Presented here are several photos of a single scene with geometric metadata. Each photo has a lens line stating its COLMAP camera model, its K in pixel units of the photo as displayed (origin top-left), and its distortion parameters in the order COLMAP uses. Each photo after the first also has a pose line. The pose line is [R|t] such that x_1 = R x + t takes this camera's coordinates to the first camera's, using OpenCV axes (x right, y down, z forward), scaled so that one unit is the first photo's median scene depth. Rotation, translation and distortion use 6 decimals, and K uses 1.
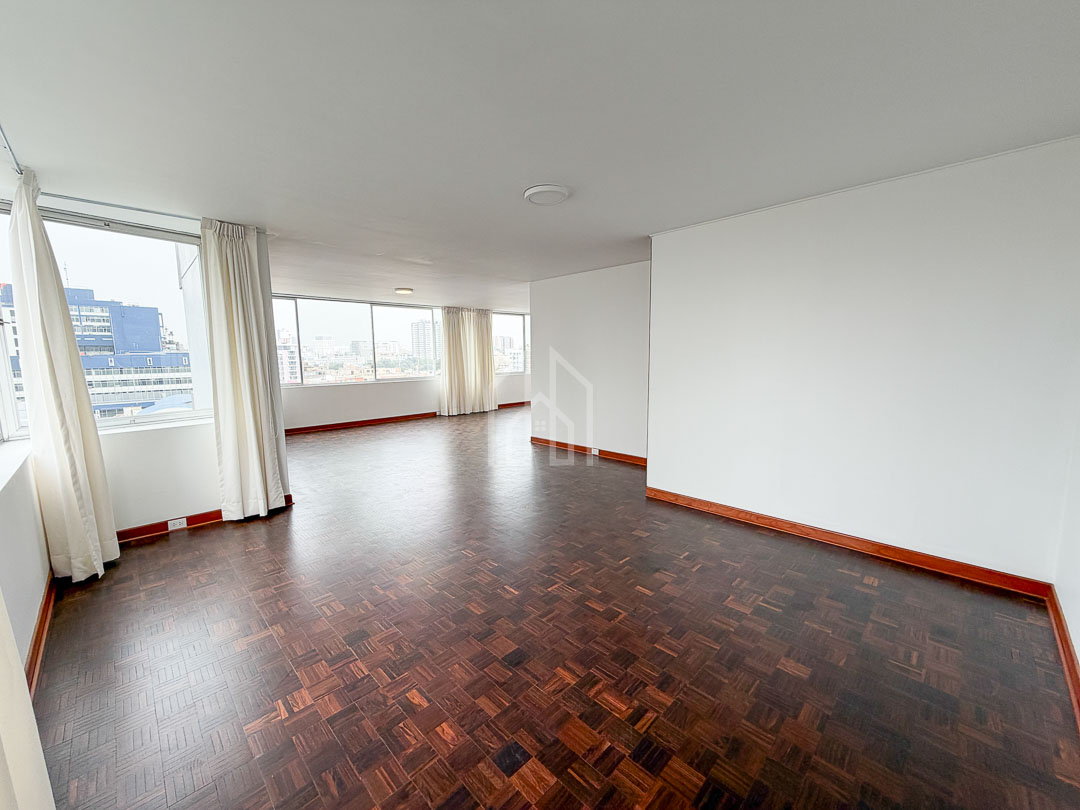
lens RADIAL K [[435.2, 0, 540.0], [0, 435.2, 405.0], [0, 0, 1]] dist [-0.000446, 0.000919]
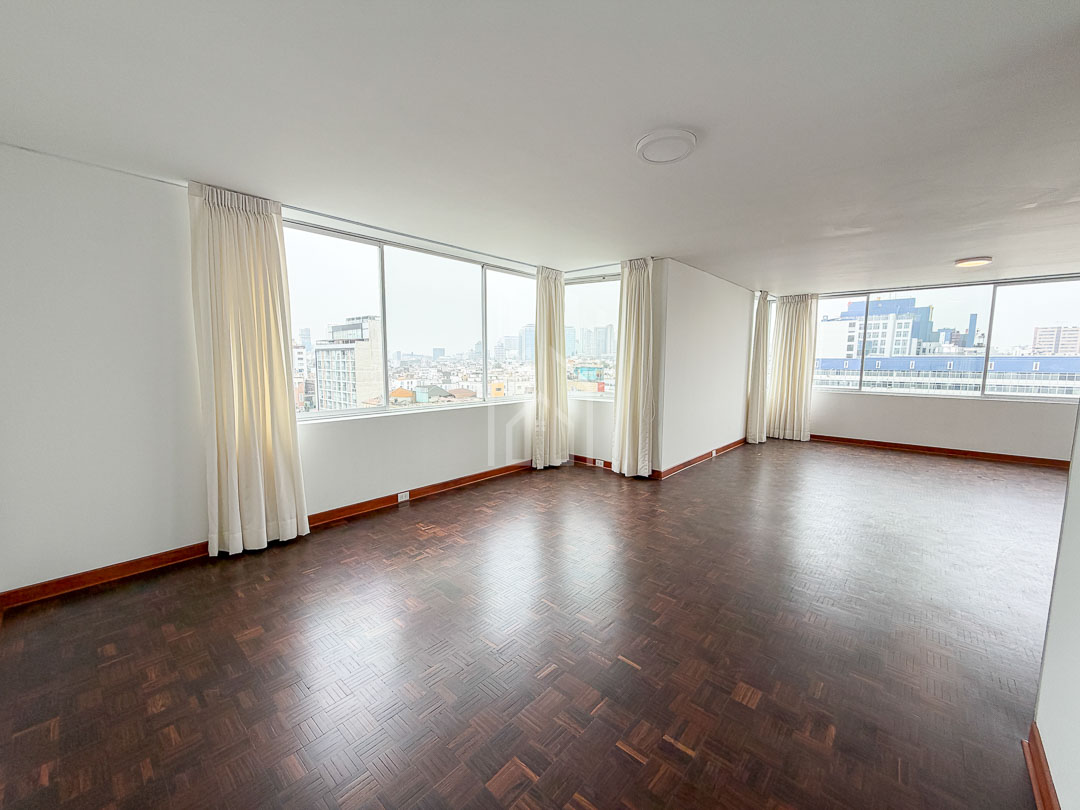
lens RADIAL K [[435.2, 0, 540.0], [0, 435.2, 405.0], [0, 0, 1]] dist [-0.000446, 0.000919]
pose [[0.052082, 0.114544, -0.992052, 0.276272], [-0.123515, 0.986511, 0.107420, -0.030148], [0.990975, 0.116939, 0.065528, 0.267041]]
